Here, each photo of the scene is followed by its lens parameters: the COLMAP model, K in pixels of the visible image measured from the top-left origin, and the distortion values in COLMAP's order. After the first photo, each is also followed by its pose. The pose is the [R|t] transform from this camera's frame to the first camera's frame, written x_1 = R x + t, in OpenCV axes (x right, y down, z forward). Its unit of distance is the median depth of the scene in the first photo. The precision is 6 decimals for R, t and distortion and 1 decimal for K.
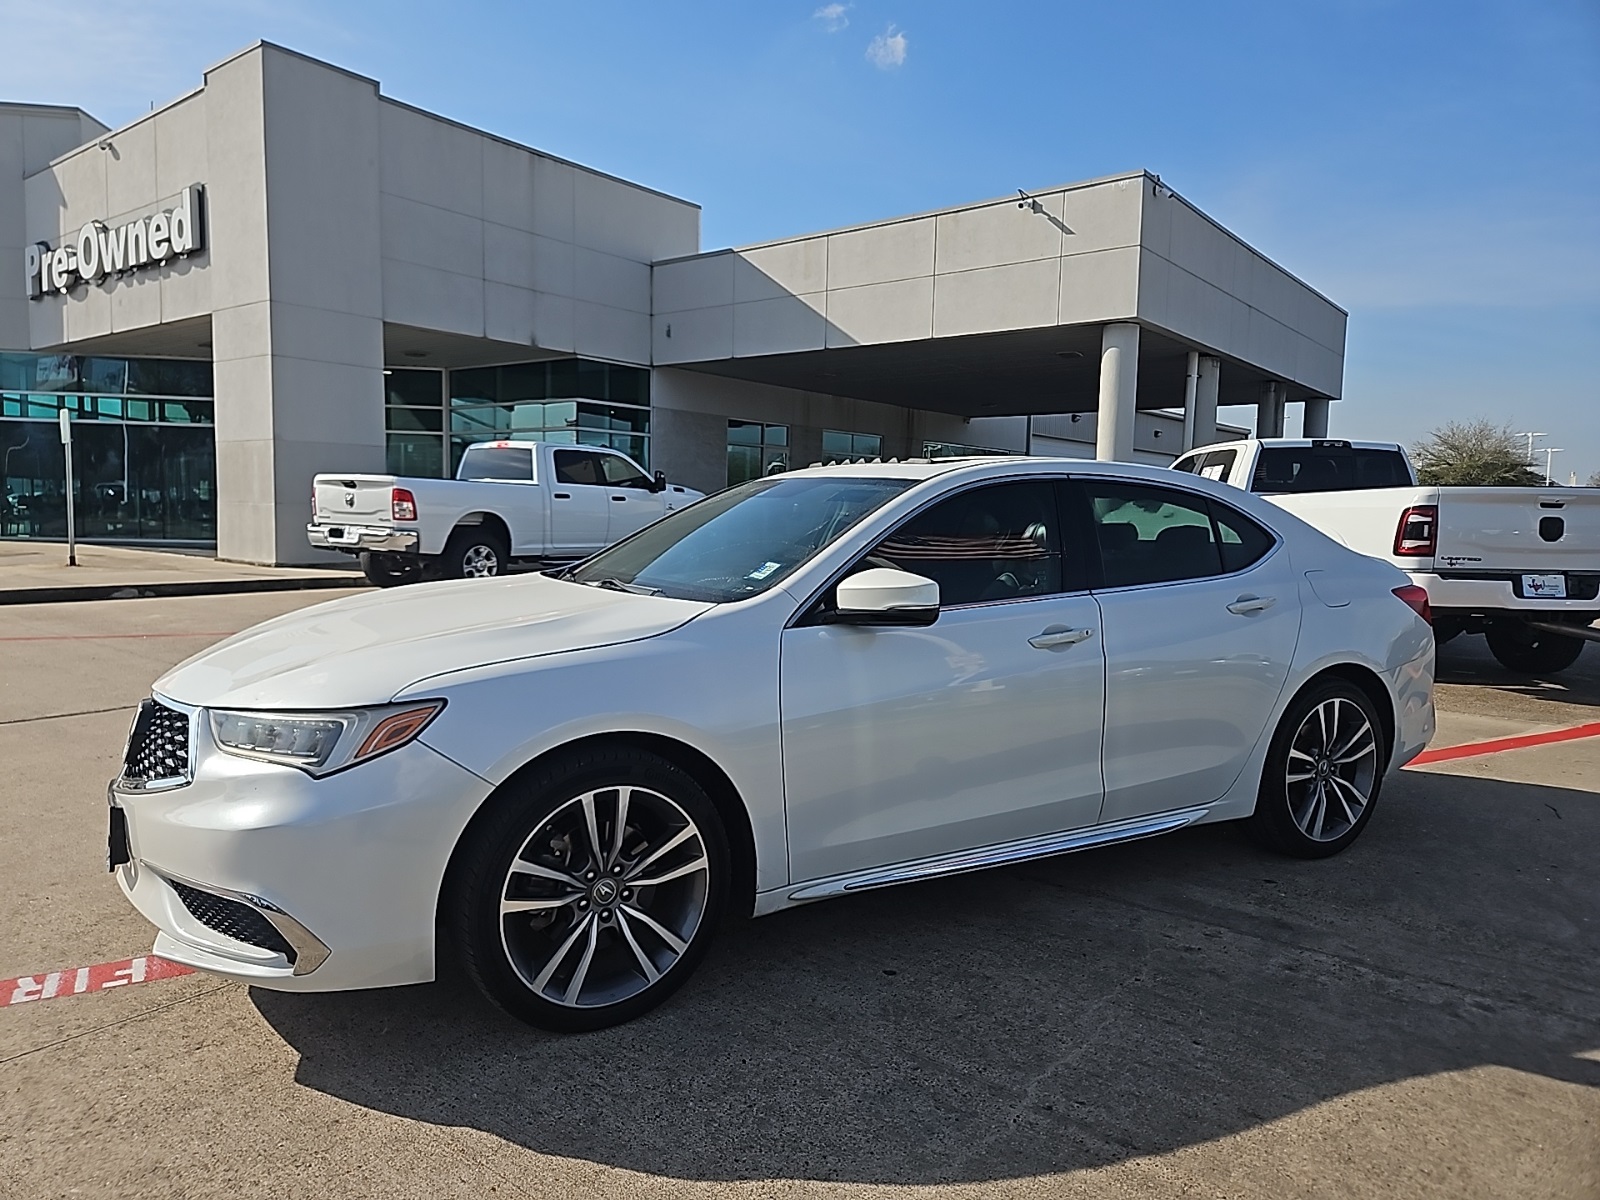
lens RADIAL K [[1060.6, 0, 783.7], [0, 1060.6, 624.0], [0, 0, 1]] dist [0.010379, -0.002932]
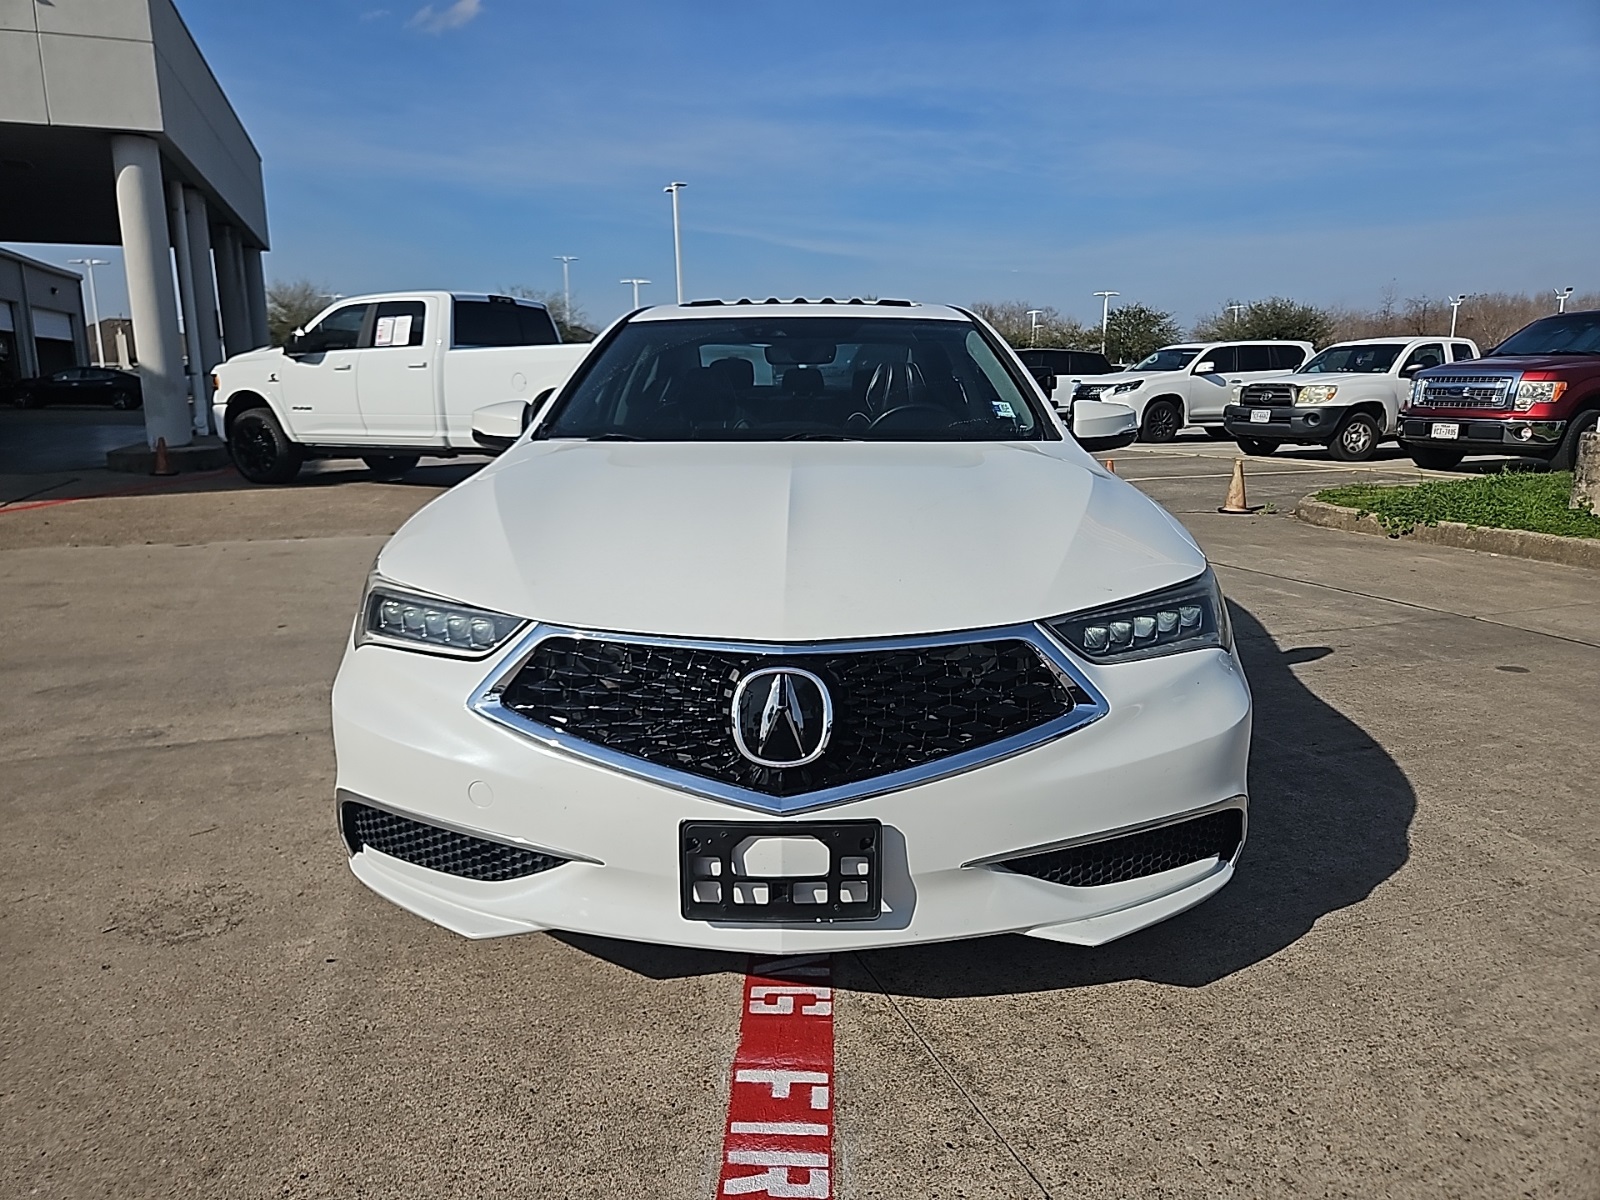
lens RADIAL K [[1093.1, 0, 790.5], [0, 1093.1, 575.7], [0, 0, 1]] dist [0.060377, 0.000478]
pose [[0.526389, -0.176402, 0.831744, -1.118863], [0.112364, 0.984094, 0.137602, -0.064008], [-0.842787, 0.021026, 0.537837, 0.640977]]
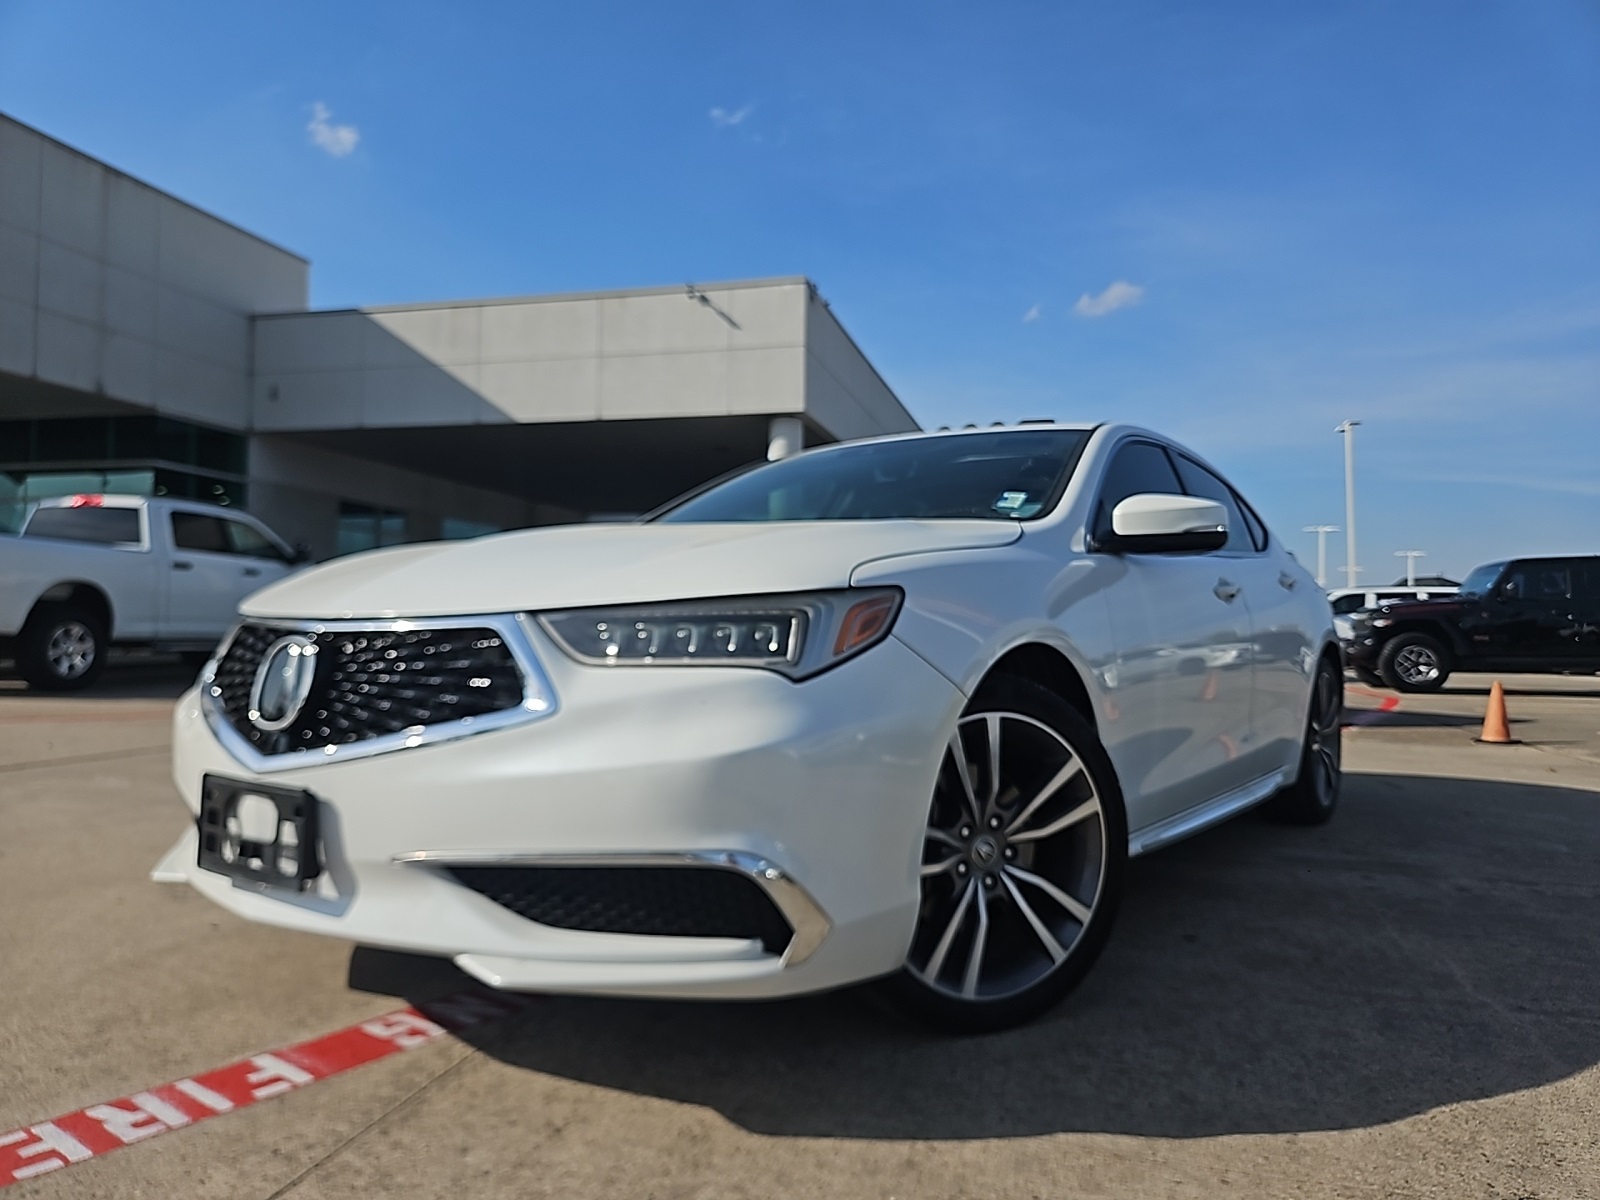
lens RADIAL K [[1090.2, 0, 800.0], [0, 1090.2, 600.0], [0, 0, 1]] dist [0.069579, -0.075775]
pose [[0.913685, 0.004405, 0.406399, -0.601300], [0.048659, 0.991563, -0.120147, 0.145726], [-0.403500, 0.129552, 0.905762, 0.254598]]
